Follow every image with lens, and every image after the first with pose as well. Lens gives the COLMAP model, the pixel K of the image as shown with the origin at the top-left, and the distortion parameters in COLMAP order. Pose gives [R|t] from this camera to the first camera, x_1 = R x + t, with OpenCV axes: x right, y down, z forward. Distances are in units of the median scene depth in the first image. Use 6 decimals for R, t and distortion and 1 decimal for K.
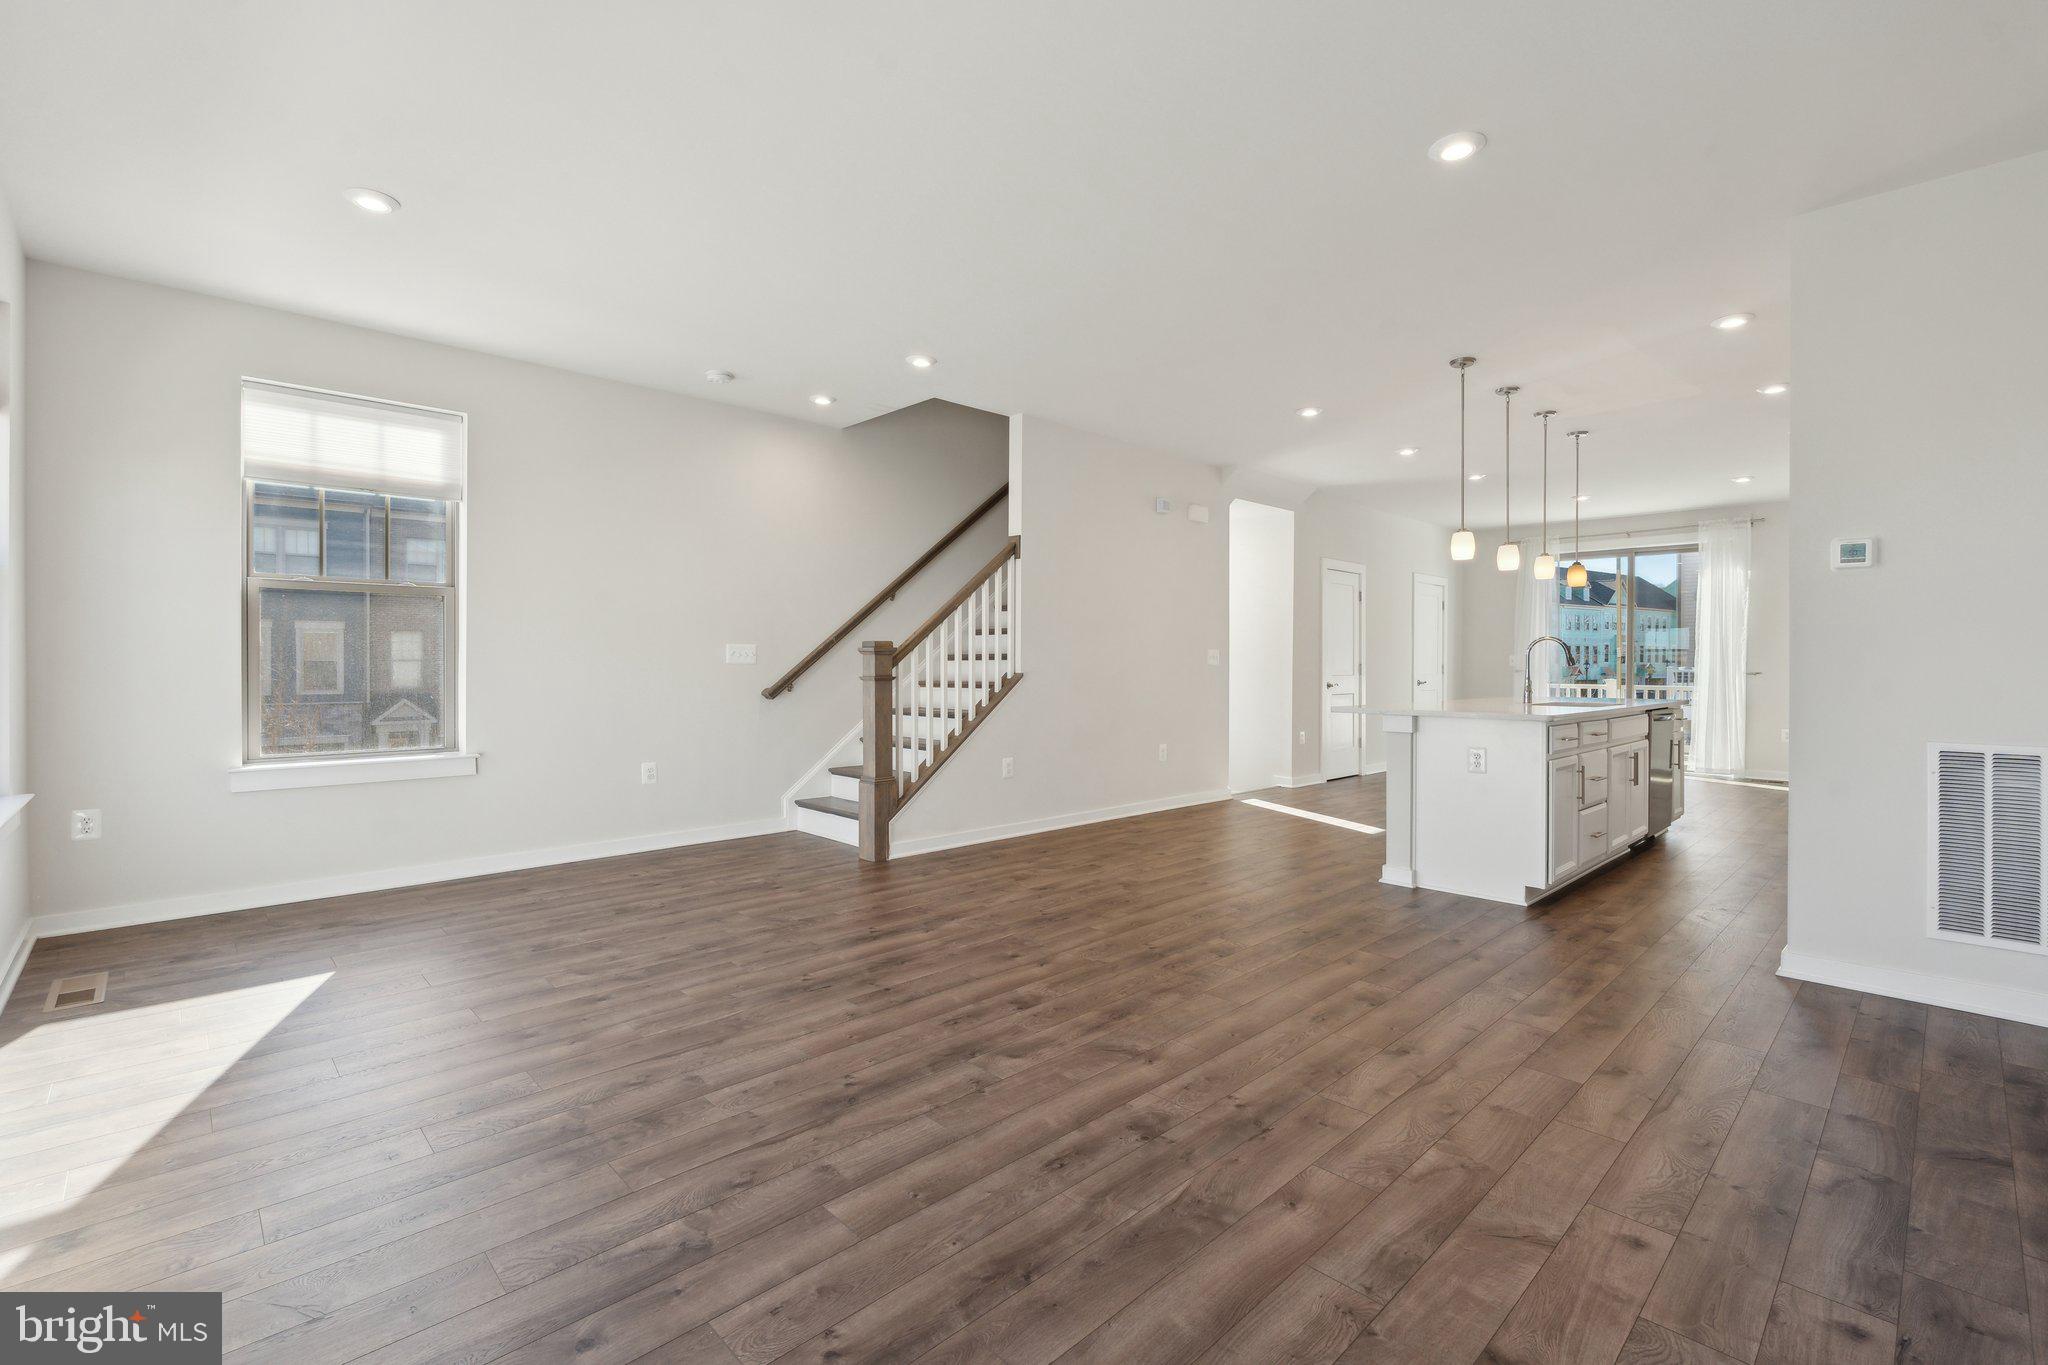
lens RADIAL K [[919.3, 0, 1013.9], [0, 919.3, 634.2], [0, 0, 1]] dist [-0.016545, -0.000824]
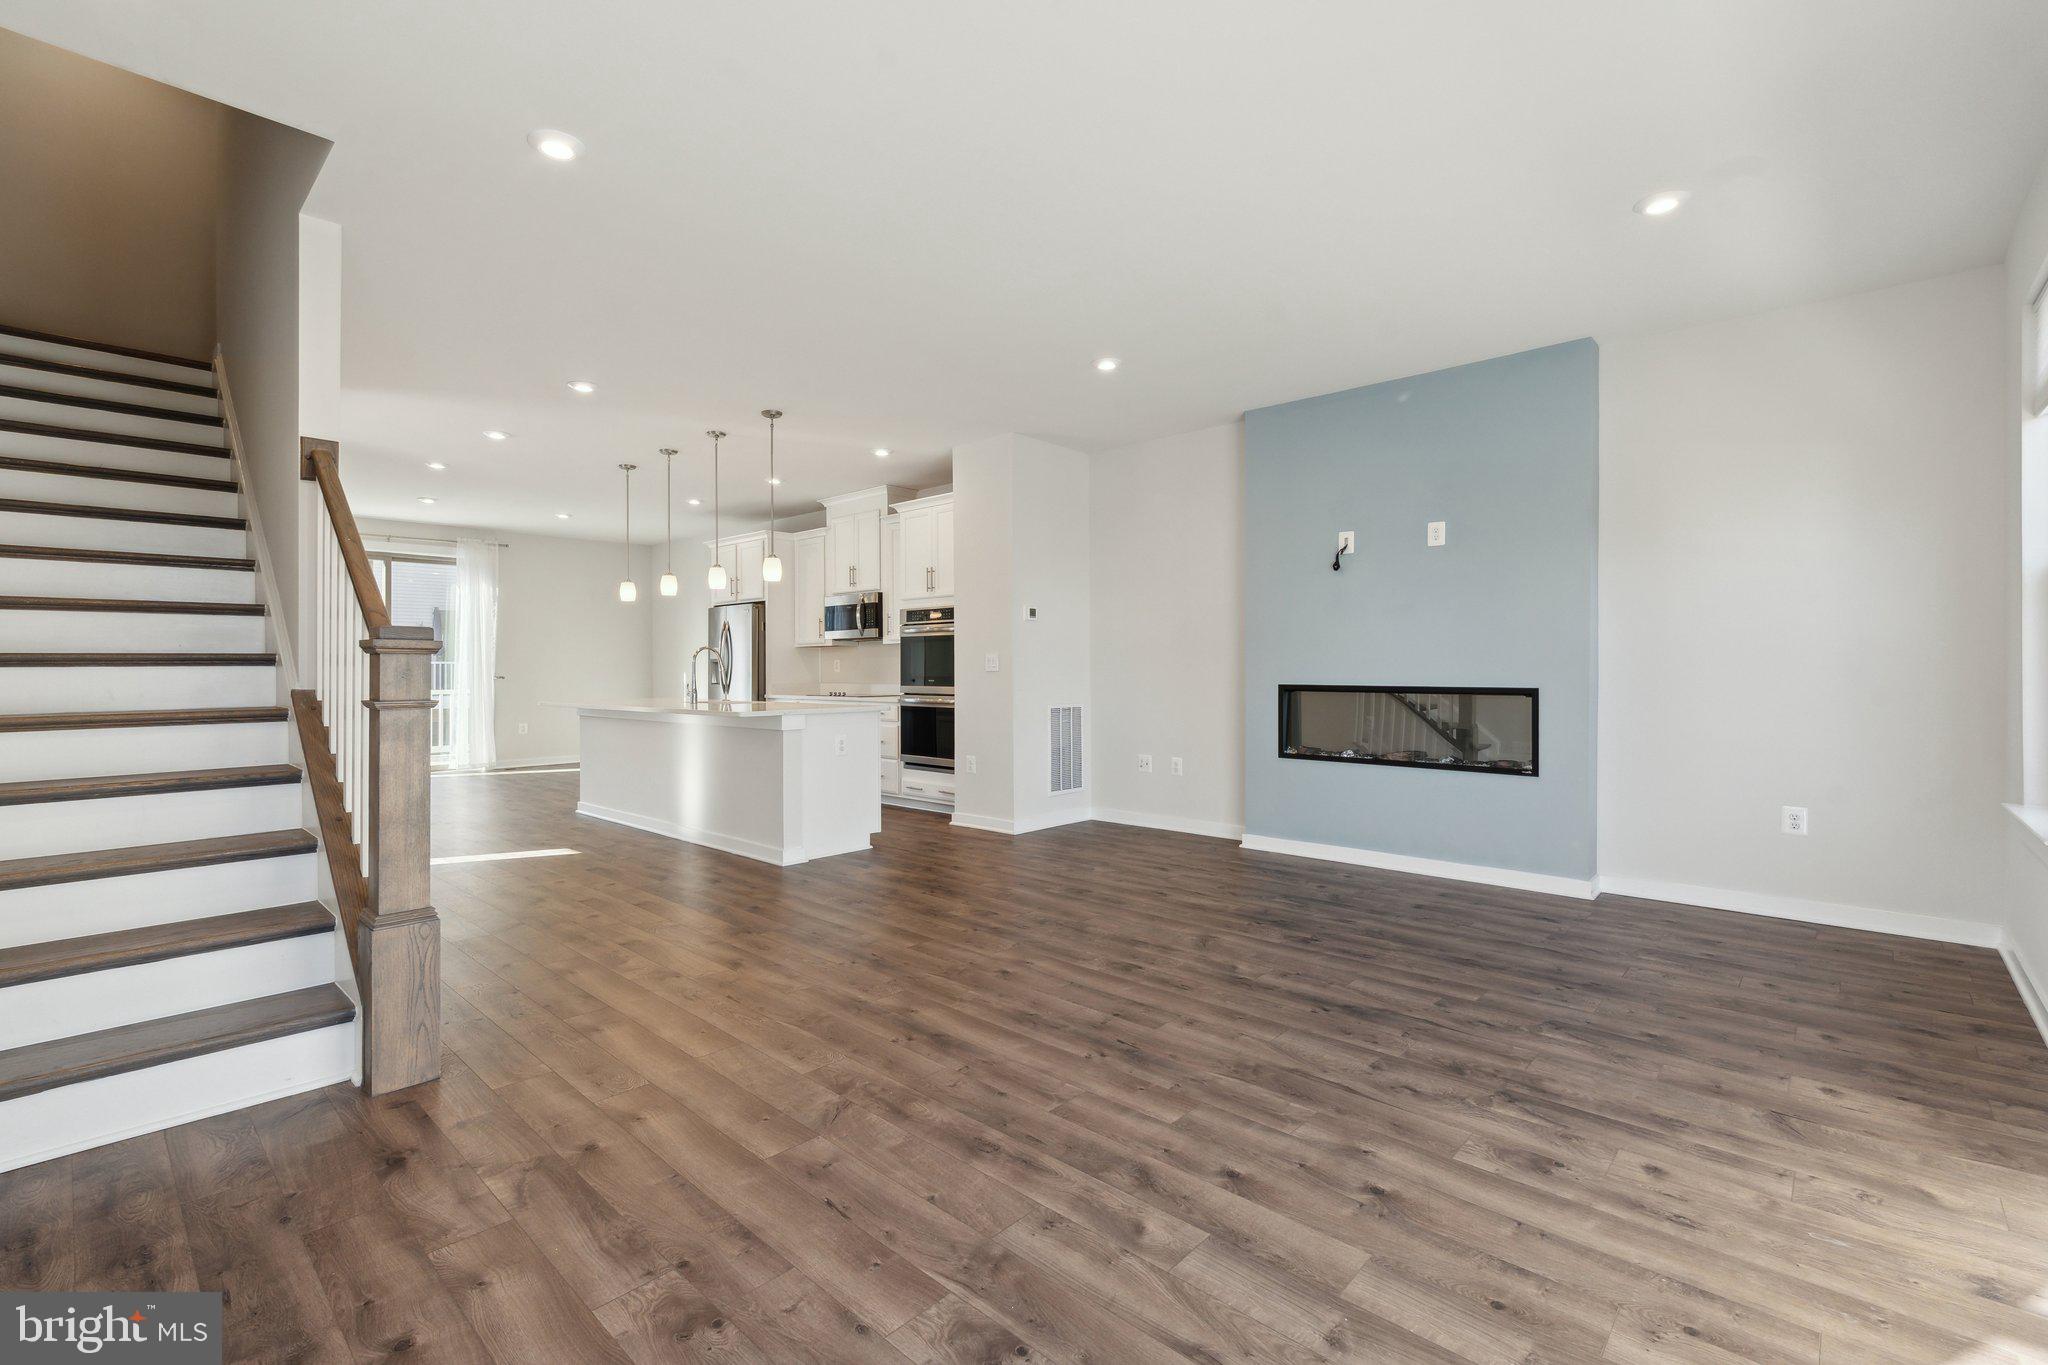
lens RADIAL K [[919.3, 0, 1013.9], [0, 919.3, 634.2], [0, 0, 1]] dist [-0.016545, -0.000824]
pose [[-0.070767, 0.032322, 0.996969, -1.147974], [-0.027168, 0.999042, -0.034317, 0.030158], [-0.997123, -0.029515, -0.069821, 1.246445]]
